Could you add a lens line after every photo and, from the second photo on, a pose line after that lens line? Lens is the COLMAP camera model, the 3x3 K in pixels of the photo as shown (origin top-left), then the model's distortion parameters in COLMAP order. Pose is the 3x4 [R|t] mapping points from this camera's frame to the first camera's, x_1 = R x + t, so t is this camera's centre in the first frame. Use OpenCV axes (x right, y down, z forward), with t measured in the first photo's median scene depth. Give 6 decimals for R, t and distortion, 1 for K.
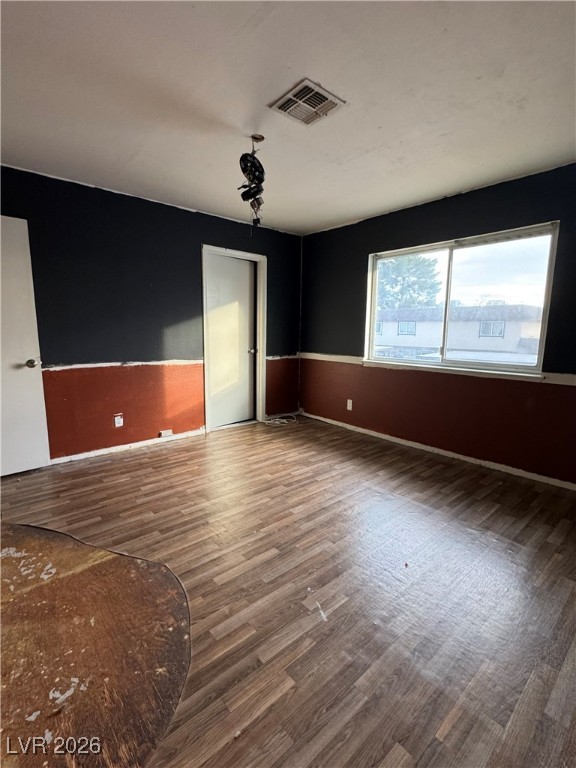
lens RADIAL K [[359.9, 0, 287.2], [0, 359.9, 383.4], [0, 0, 1]] dist [-0.002183, -0.000522]
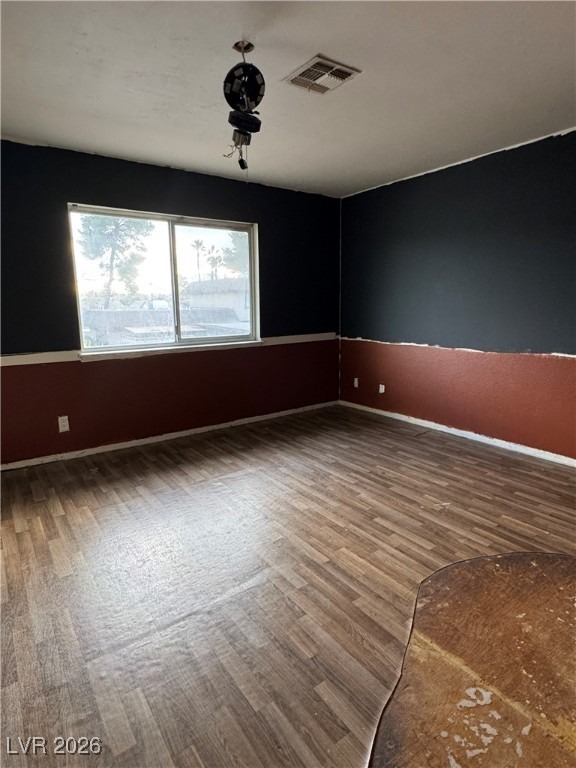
lens RADIAL K [[428.6, 0, 290.3], [0, 428.6, 381.8], [0, 0, 1]] dist [-0.002782, 0.000601]
pose [[0.078883, -0.192469, 0.978127, -0.869042], [0.162635, 0.970524, 0.177857, -0.139734], [-0.983528, 0.145048, 0.107860, 0.758406]]
